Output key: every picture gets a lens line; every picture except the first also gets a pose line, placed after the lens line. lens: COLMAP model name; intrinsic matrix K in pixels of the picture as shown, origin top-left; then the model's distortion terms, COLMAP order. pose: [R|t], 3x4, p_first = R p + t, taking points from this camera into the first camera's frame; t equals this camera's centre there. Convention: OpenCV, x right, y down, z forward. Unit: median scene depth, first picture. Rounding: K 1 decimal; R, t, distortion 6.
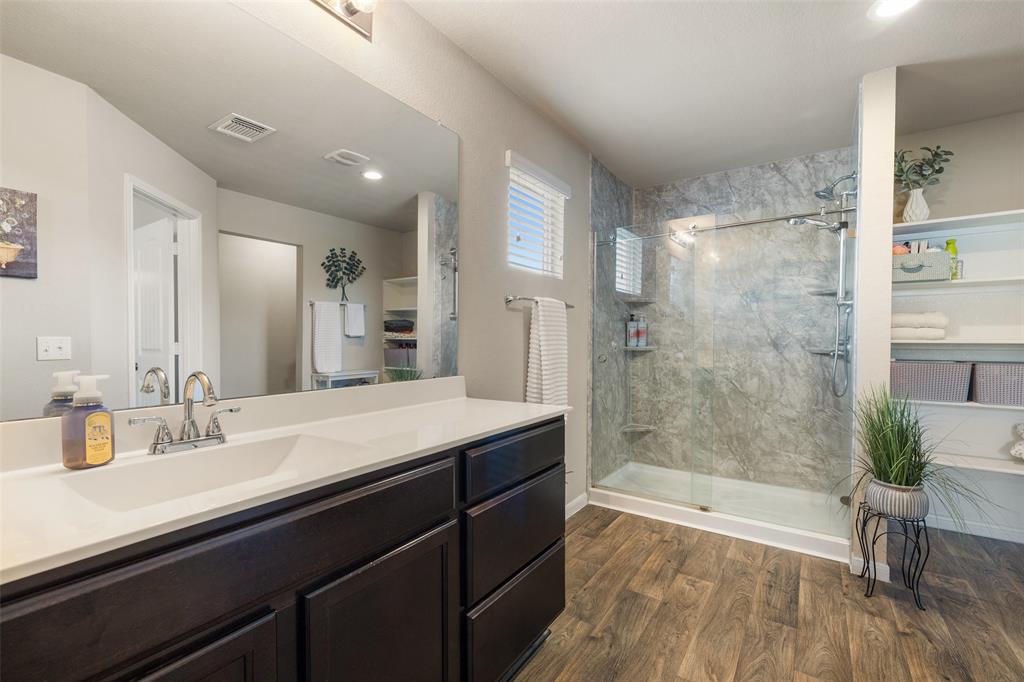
lens RADIAL K [[431.0, 0, 512.7], [0, 431.0, 337.8], [0, 0, 1]] dist [0.001199, 0.000304]
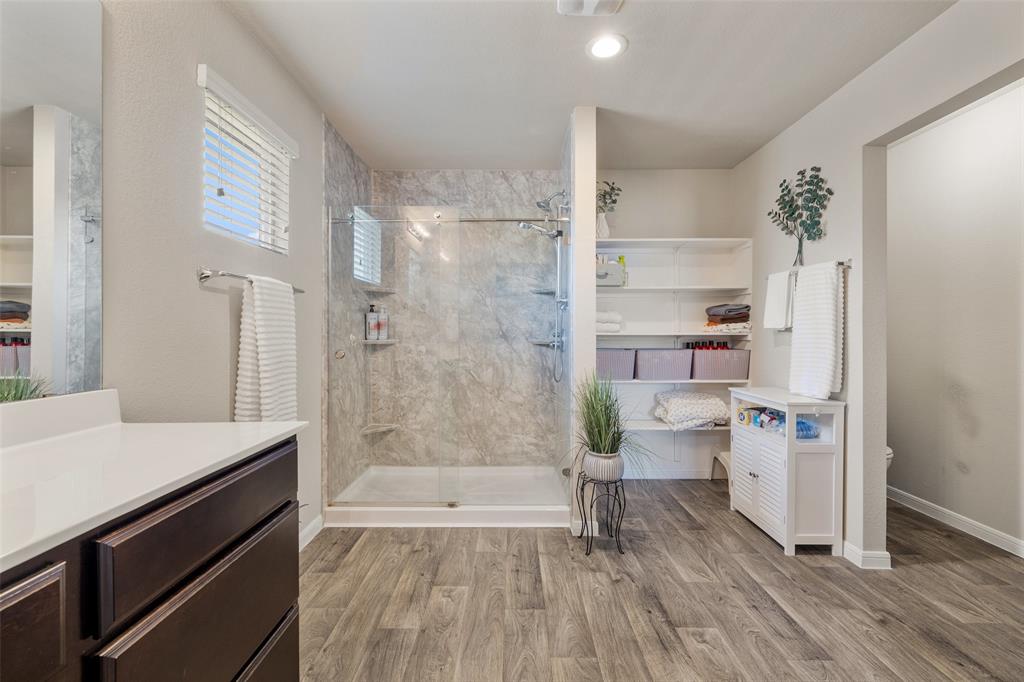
lens RADIAL K [[431.0, 0, 512.7], [0, 431.0, 337.8], [0, 0, 1]] dist [0.001199, 0.000304]
pose [[0.823921, -0.006169, 0.566671, 0.004705], [-0.002856, 0.999883, 0.015038, 0.001965], [-0.566698, -0.014008, 0.823807, 0.106923]]
